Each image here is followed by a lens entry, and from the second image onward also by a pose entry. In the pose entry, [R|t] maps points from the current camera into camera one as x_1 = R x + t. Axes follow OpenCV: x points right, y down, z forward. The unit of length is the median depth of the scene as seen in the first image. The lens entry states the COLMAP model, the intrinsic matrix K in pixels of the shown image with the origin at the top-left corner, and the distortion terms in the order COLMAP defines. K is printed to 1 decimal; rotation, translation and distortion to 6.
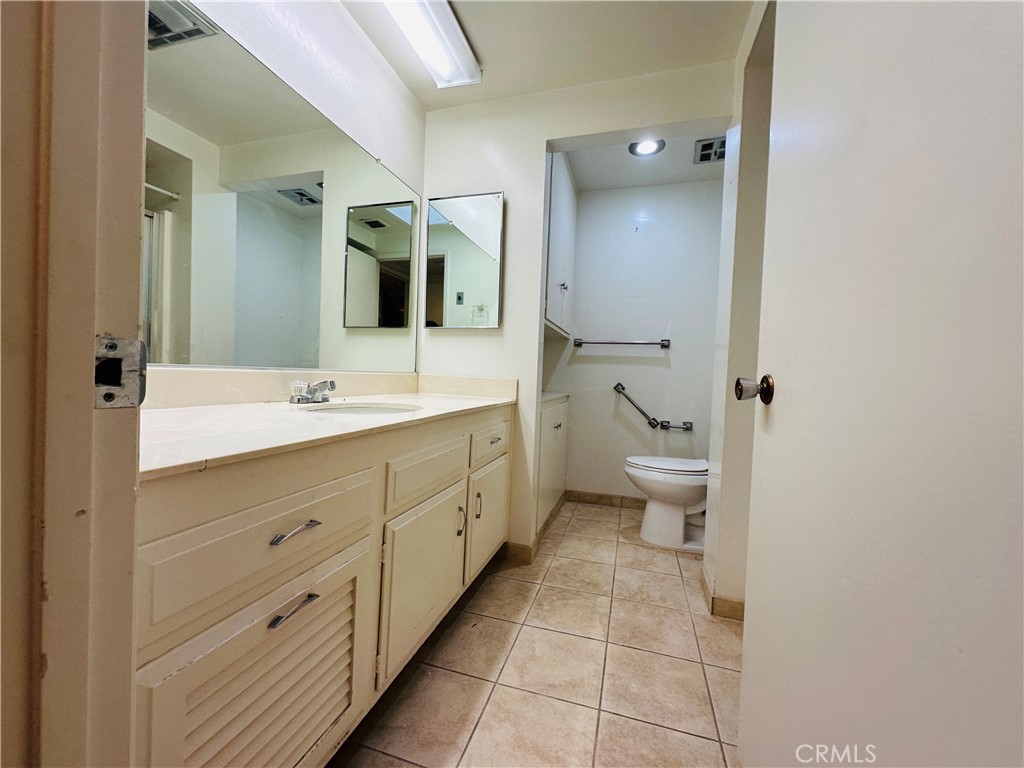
lens RADIAL K [[408.0, 0, 511.6], [0, 408.0, 383.0], [0, 0, 1]] dist [-0.003604, 0.001047]
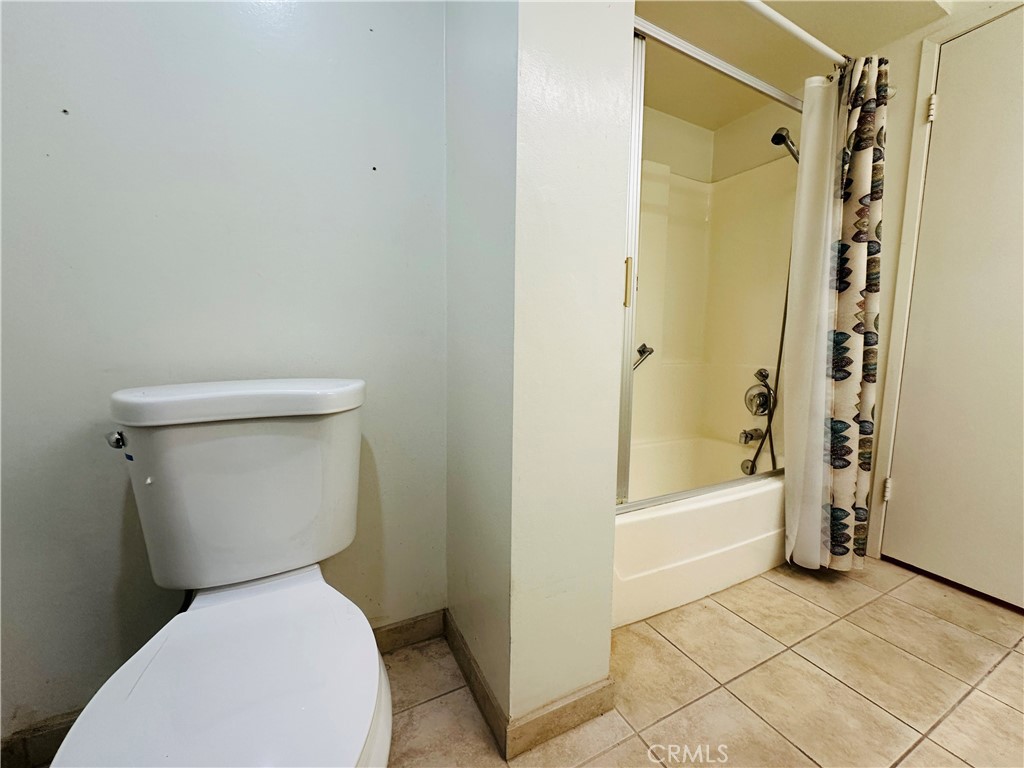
lens RADIAL K [[408.0, 0, 511.6], [0, 408.0, 383.0], [0, 0, 1]] dist [-0.003604, 0.001047]
pose [[-0.691746, -0.127151, 0.710859, 0.162316], [-0.025502, 0.988064, 0.151918, -0.017181], [-0.721690, 0.086961, -0.686732, 1.149968]]
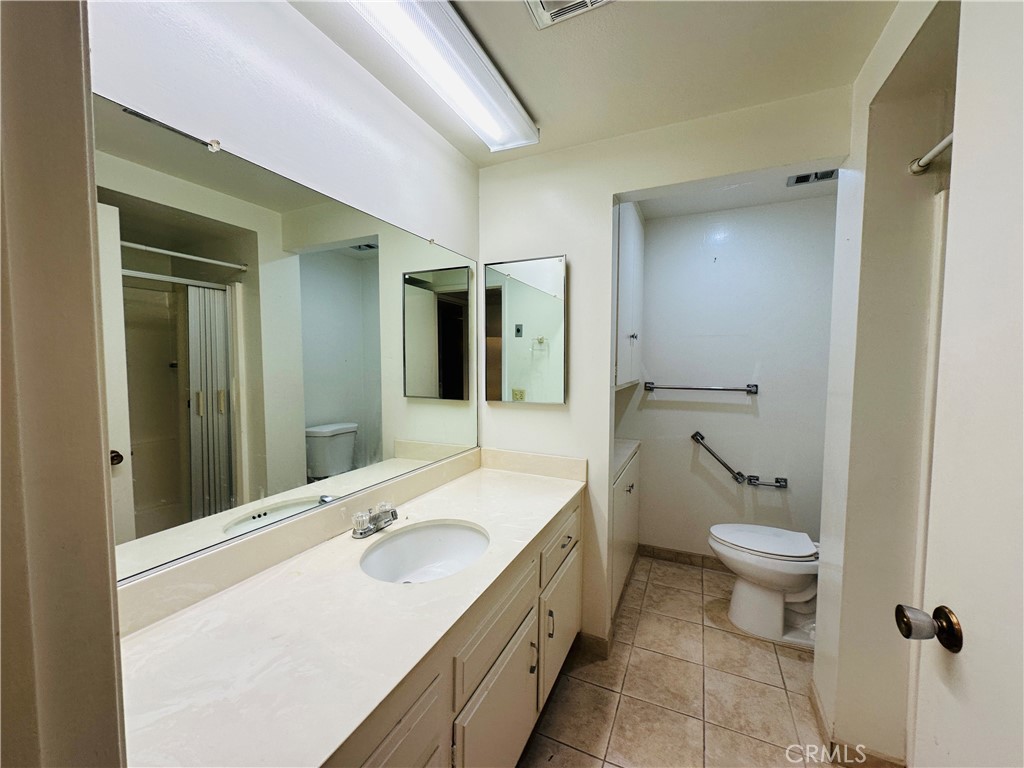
lens RADIAL K [[408.0, 0, 512.0], [0, 408.0, 384.0], [0, 0, 1]] dist [-0.000884, -0.000063]
pose [[0.989522, -0.028331, -0.141579, -0.016517], [0.032584, 0.999082, 0.027811, -0.199251], [0.140661, -0.032133, 0.989536, 0.071011]]
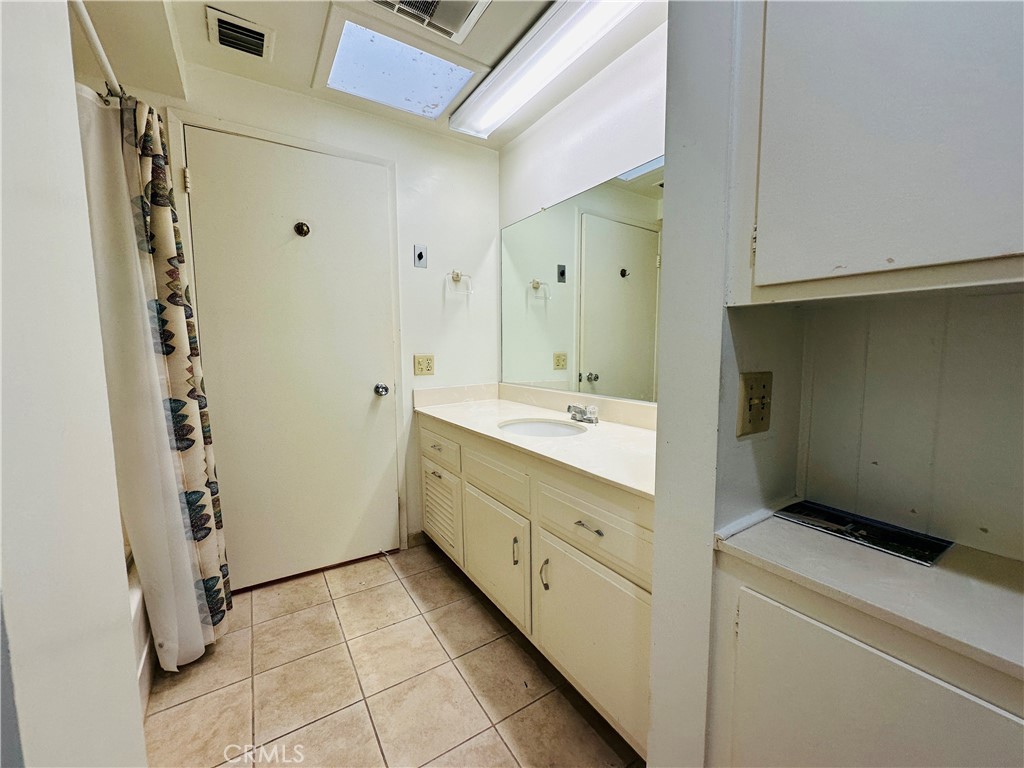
lens RADIAL K [[408.0, 0, 511.6], [0, 408.0, 383.0], [0, 0, 1]] dist [-0.003604, 0.001047]
pose [[-0.647410, 0.034894, -0.761342, 0.428045], [-0.035898, 0.996447, 0.076195, -0.106767], [0.761296, 0.076660, -0.643857, 1.072554]]
